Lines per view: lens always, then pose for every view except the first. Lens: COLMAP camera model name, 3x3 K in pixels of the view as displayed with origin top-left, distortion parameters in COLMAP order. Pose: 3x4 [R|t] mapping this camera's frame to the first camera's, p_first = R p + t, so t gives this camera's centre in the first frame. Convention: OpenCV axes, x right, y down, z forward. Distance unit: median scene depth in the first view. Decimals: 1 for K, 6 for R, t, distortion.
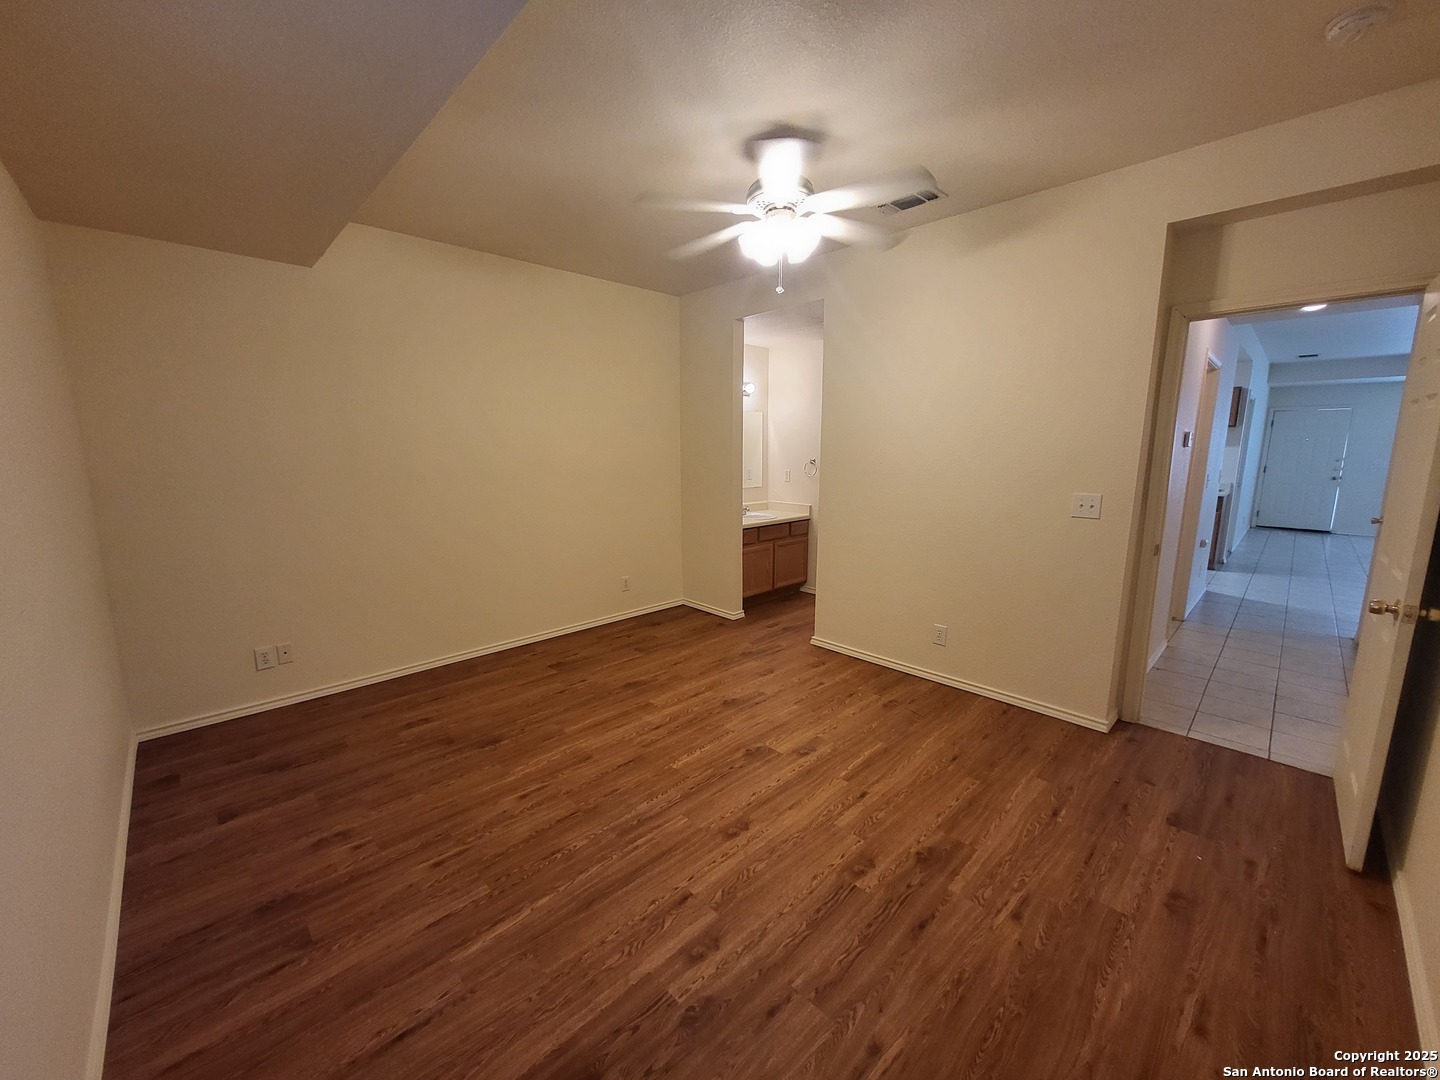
lens RADIAL K [[568.4, 0, 719.8], [0, 568.4, 540.1], [0, 0, 1]] dist [-0.000139, -0.000448]
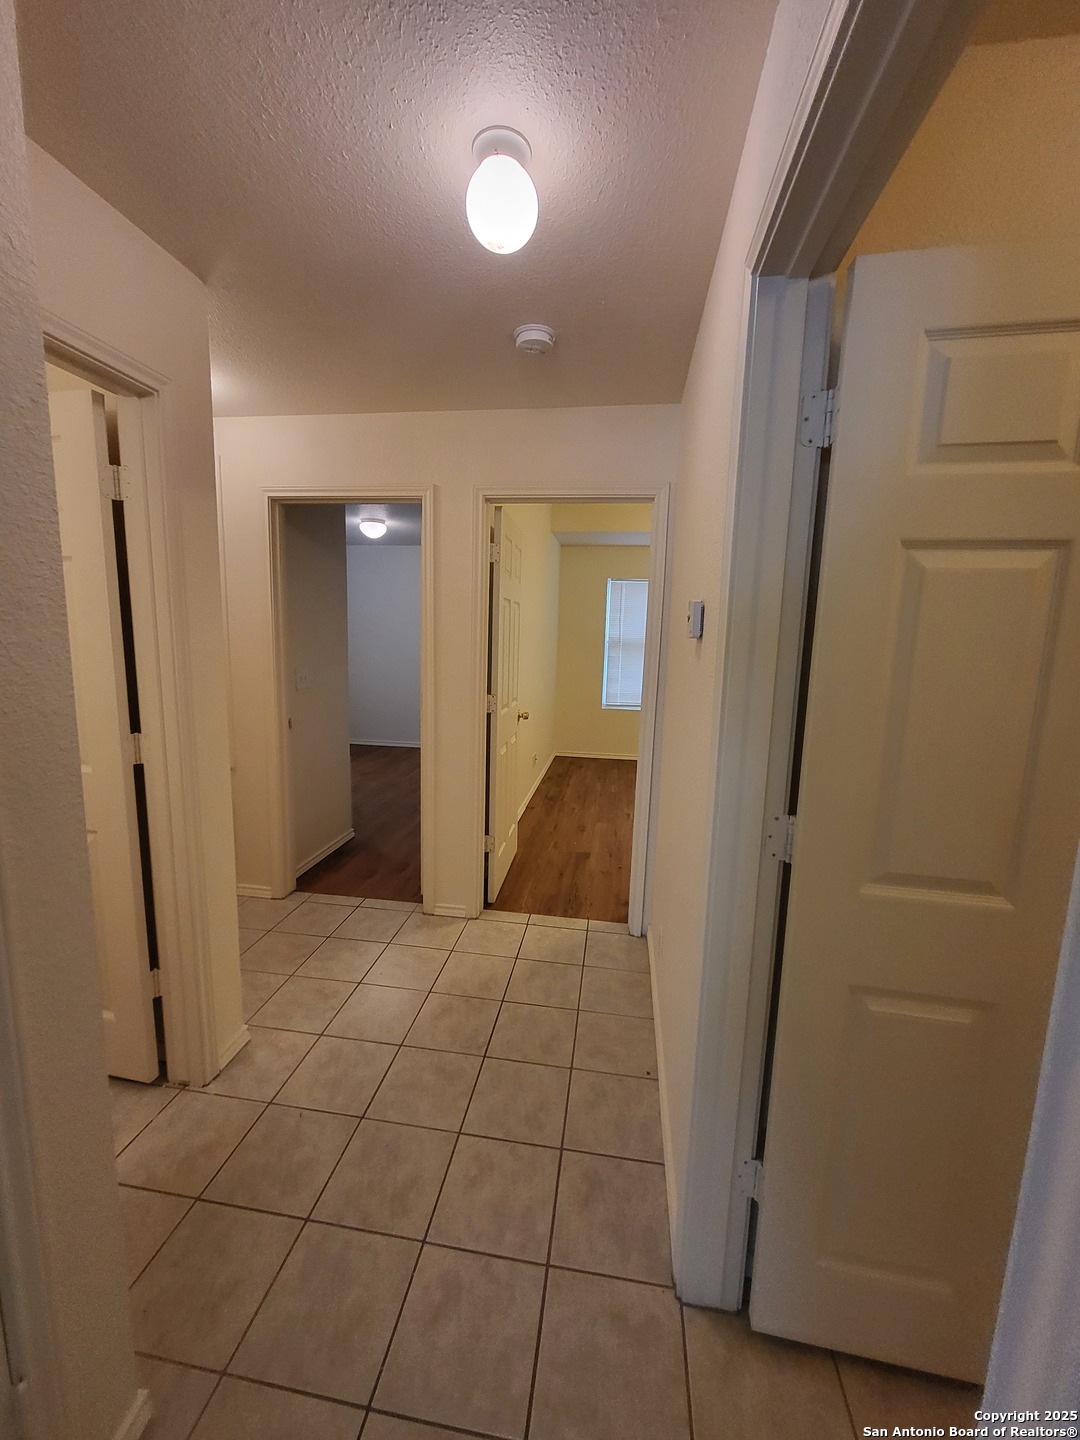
lens RADIAL K [[568.4, 0, 540.1], [0, 568.4, 714.7], [0, 0, 1]] dist [-0.000139, -0.000448]
pose [[-0.796902, 0.074772, -0.599463, 1.814971], [-0.124295, 0.950786, 0.283826, -0.350482], [0.591184, 0.300691, -0.748389, 1.970689]]
